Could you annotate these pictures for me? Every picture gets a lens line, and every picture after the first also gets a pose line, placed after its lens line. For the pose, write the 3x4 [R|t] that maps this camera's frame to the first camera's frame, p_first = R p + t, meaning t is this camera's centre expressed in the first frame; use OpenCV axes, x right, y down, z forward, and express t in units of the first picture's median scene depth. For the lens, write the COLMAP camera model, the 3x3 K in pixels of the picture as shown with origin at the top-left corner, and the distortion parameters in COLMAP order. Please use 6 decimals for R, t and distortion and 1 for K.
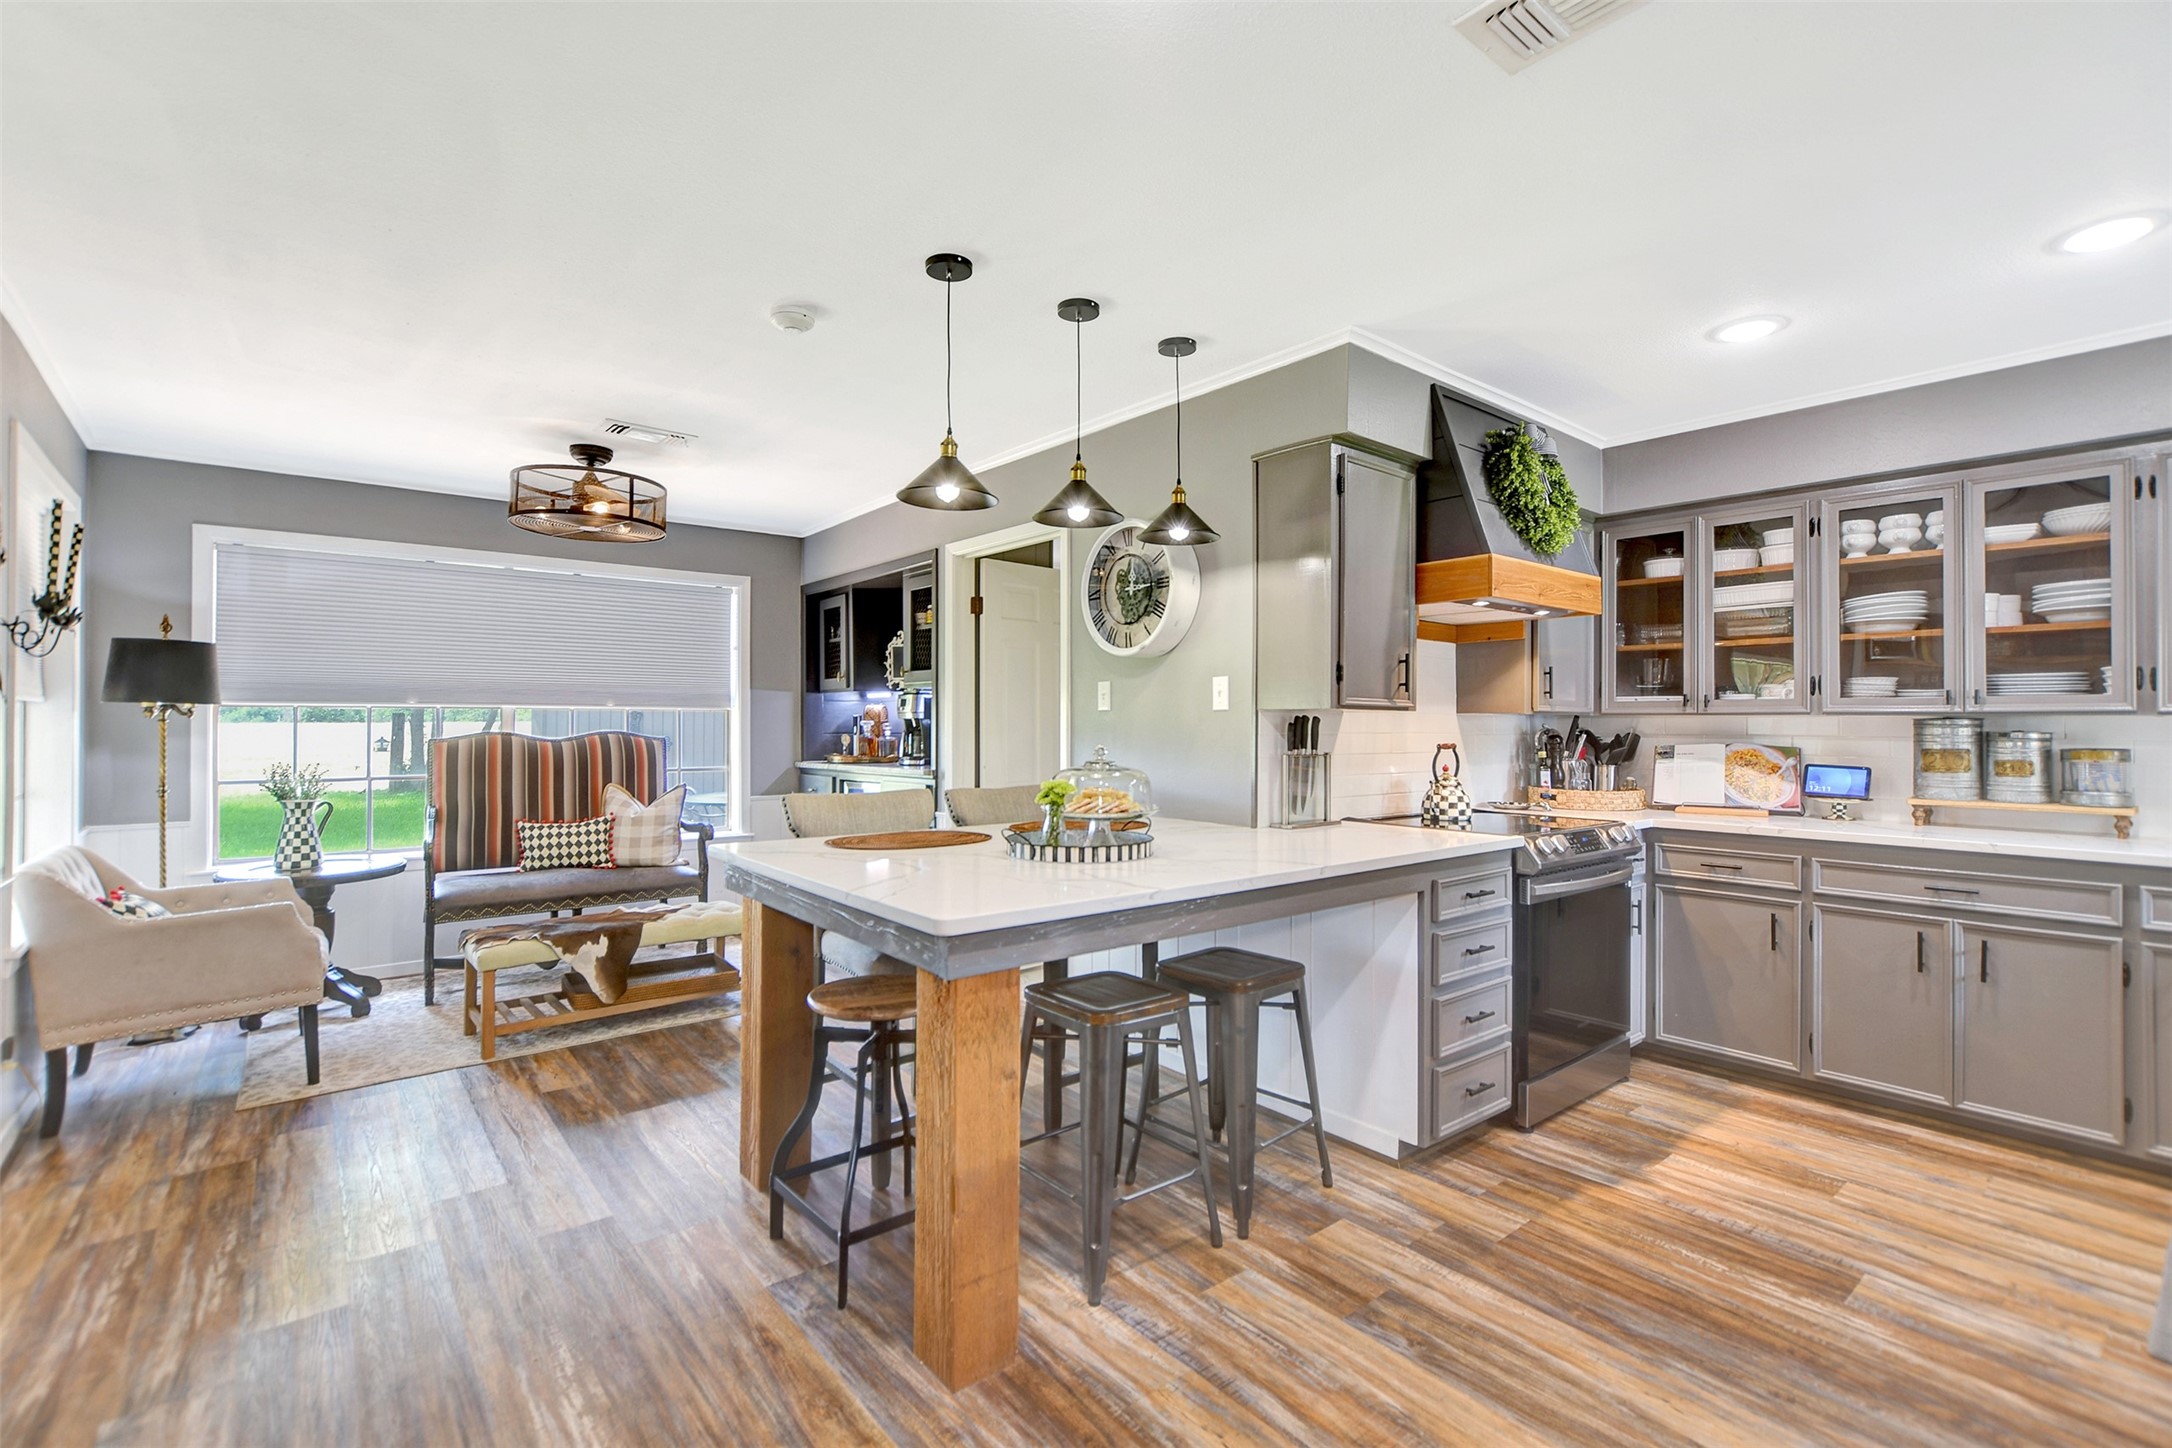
lens RADIAL K [[965.4, 0, 1078.6], [0, 965.4, 723.9], [0, 0, 1]] dist [-0.003323, -0.005770]
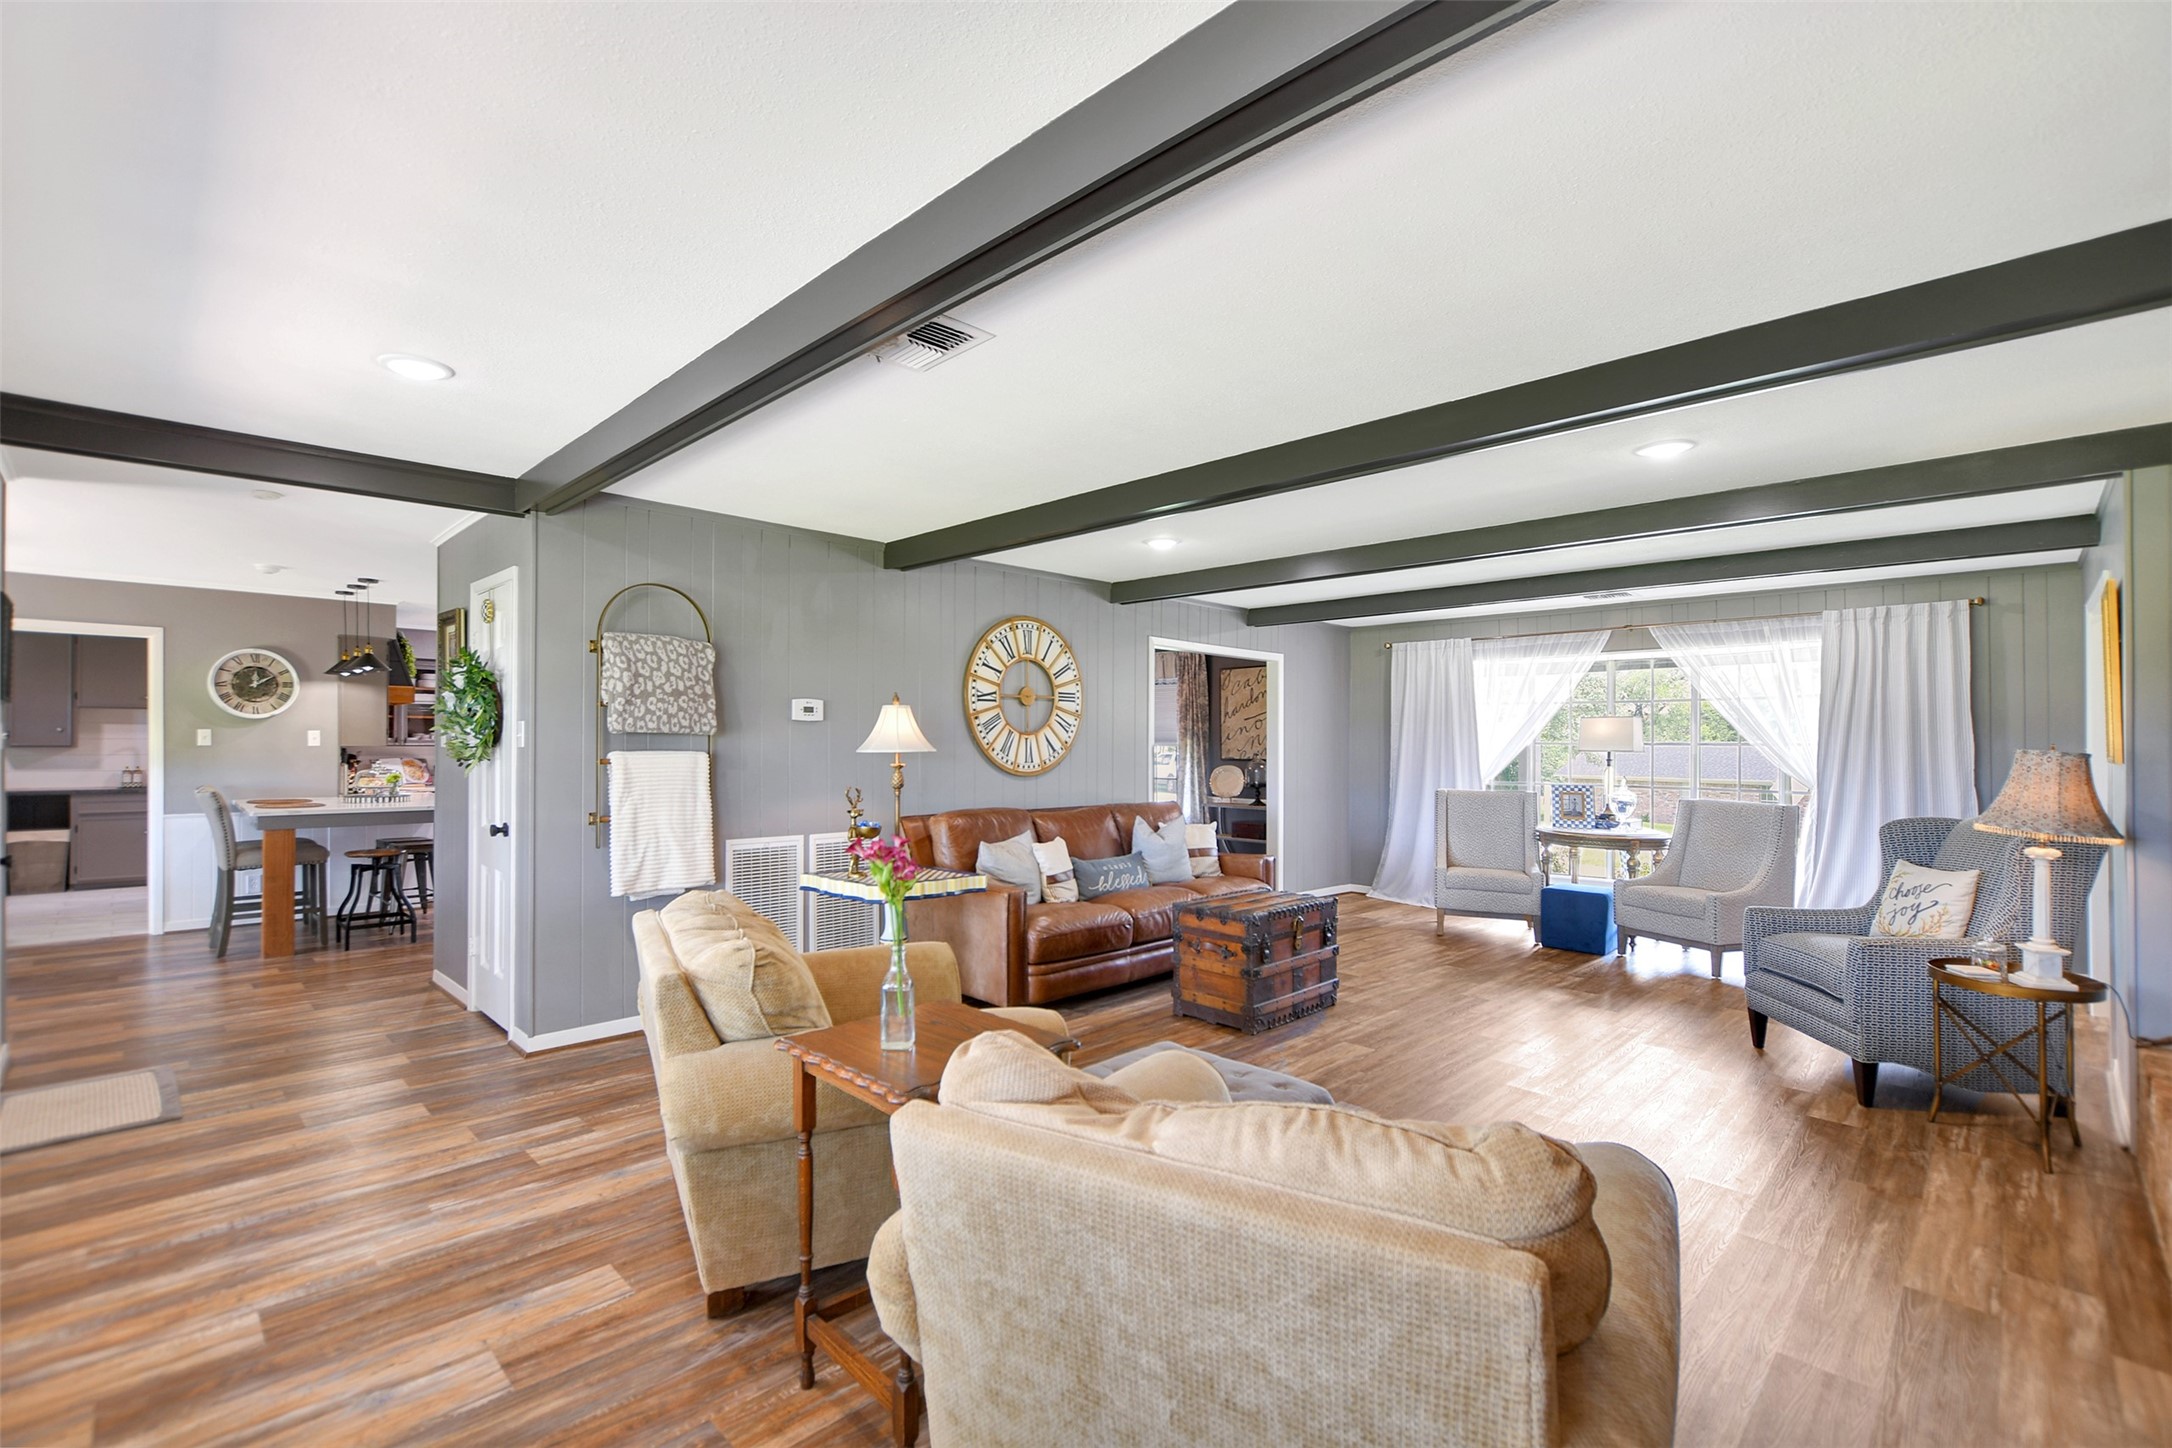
lens RADIAL K [[965.4, 0, 1078.6], [0, 965.4, 723.9], [0, 0, 1]] dist [-0.003323, -0.005770]
pose [[-0.109916, 0.017756, 0.993782, -2.155315], [0.002127, 0.999842, -0.017629, -0.021479], [-0.993939, 0.000176, -0.109936, -0.469687]]
